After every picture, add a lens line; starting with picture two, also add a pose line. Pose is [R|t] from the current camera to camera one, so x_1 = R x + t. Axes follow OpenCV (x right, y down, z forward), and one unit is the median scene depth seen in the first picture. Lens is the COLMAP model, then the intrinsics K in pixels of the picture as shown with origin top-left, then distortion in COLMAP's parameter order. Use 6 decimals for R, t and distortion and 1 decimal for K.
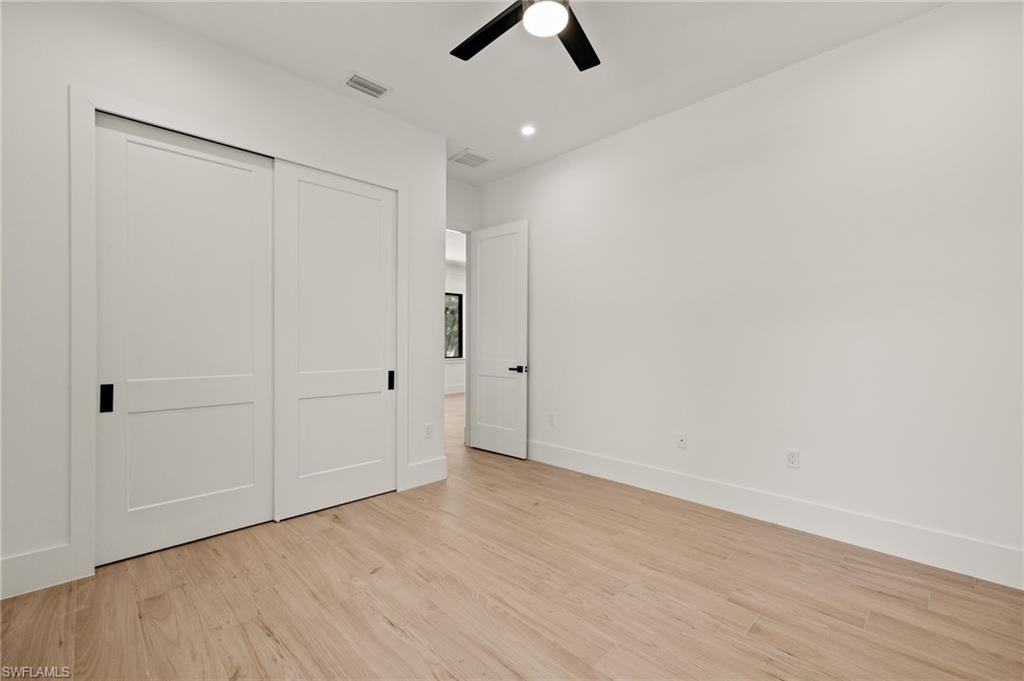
lens RADIAL K [[437.8, 0, 515.3], [0, 437.8, 336.4], [0, 0, 1]] dist [0.000082, 0.000236]
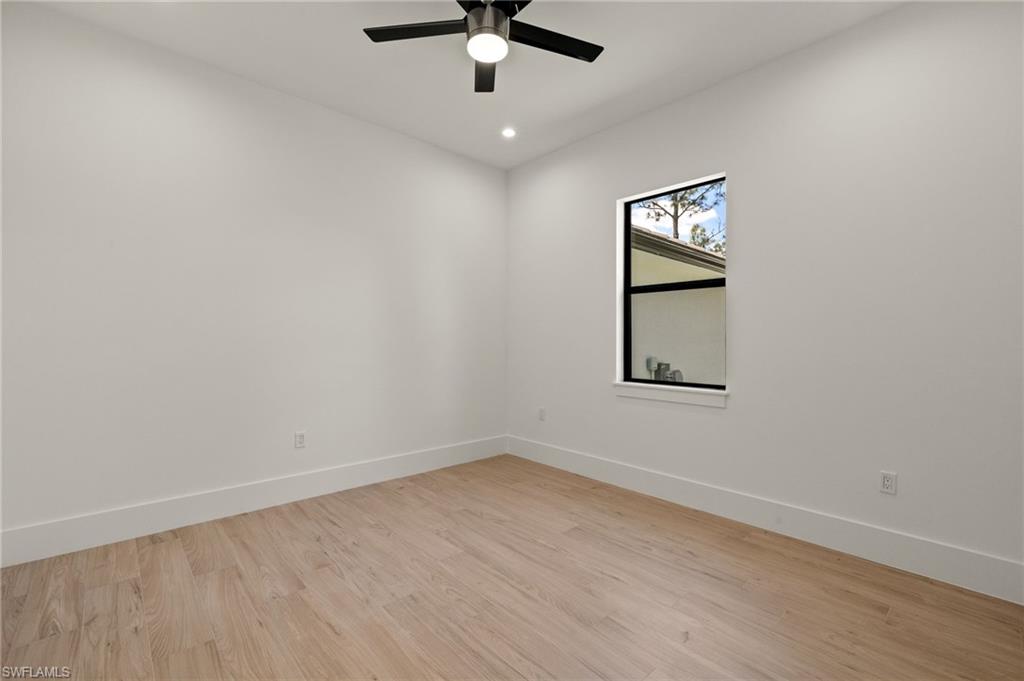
lens RADIAL K [[460.7, 0, 506.4], [0, 460.7, 334.4], [0, 0, 1]] dist [-0.000119, -0.000054]
pose [[-0.997806, -0.010534, 0.065365, -0.054419], [-0.011820, 0.999744, -0.019309, 0.018299], [-0.065145, -0.020039, -0.997675, 2.064691]]
